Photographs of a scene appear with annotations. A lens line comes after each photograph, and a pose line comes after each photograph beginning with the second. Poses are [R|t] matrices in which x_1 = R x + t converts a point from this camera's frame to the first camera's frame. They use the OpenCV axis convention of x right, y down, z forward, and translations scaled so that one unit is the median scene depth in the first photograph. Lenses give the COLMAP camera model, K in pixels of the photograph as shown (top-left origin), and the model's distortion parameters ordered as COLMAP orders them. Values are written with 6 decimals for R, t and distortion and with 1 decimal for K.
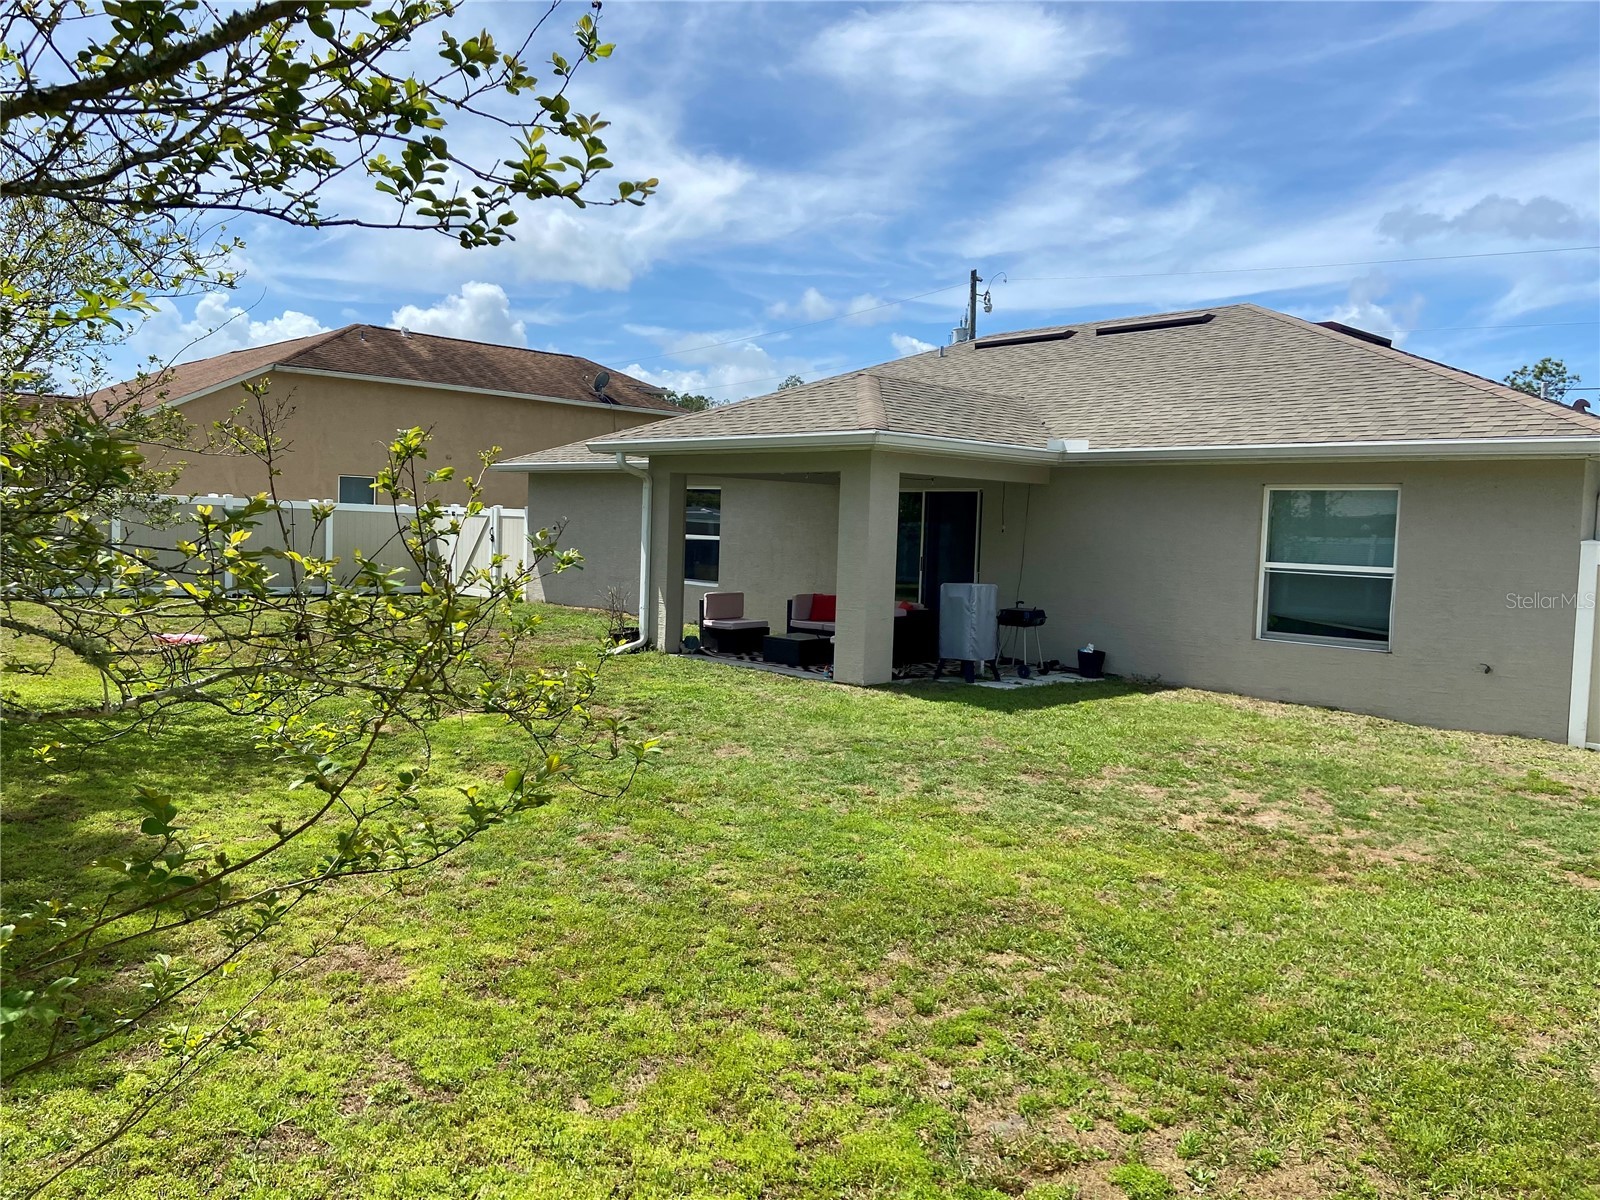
lens RADIAL K [[1177.9, 0, 803.4], [0, 1177.9, 602.9], [0, 0, 1]] dist [0.038108, -0.052047]
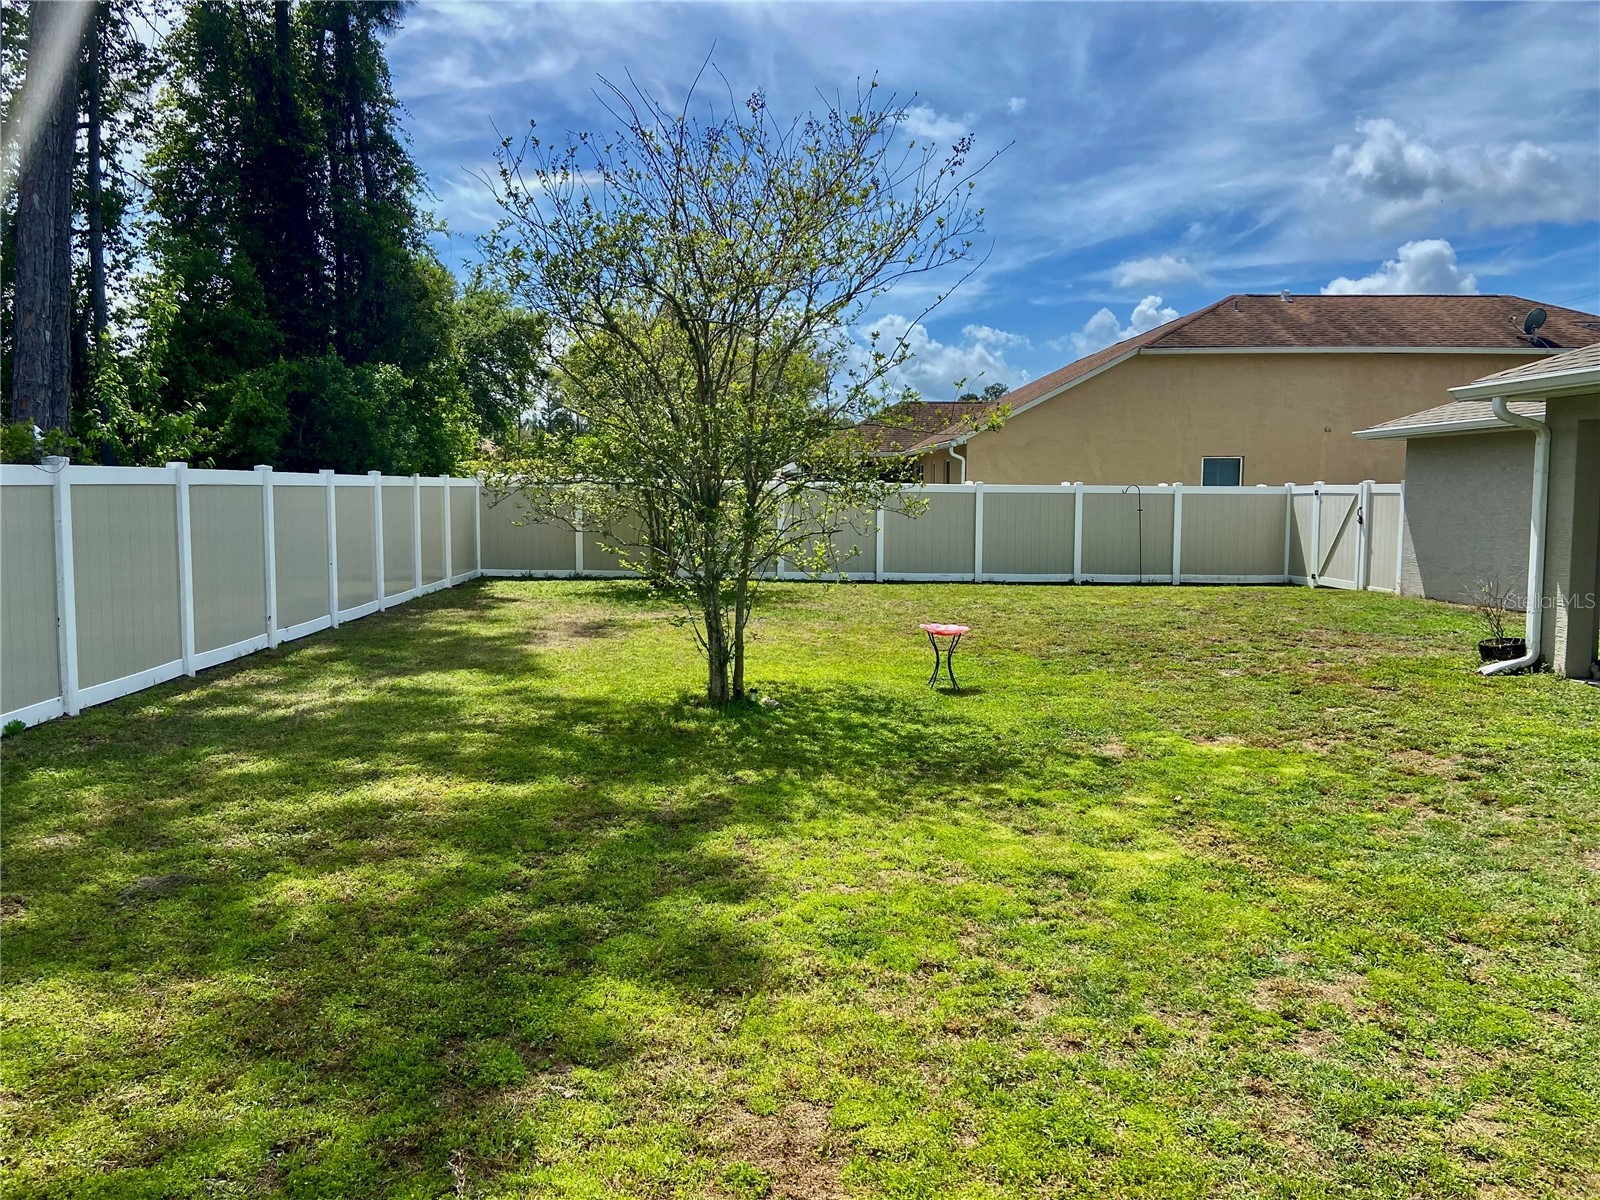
lens RADIAL K [[1177.9, 0, 797.6], [0, 1177.9, 599.7], [0, 0, 1]] dist [0.038108, -0.052047]
pose [[0.734069, 0.023142, -0.678680, 0.025749], [-0.017280, 0.999732, 0.015399, -0.006772], [0.678855, 0.000424, 0.734272, 0.167893]]
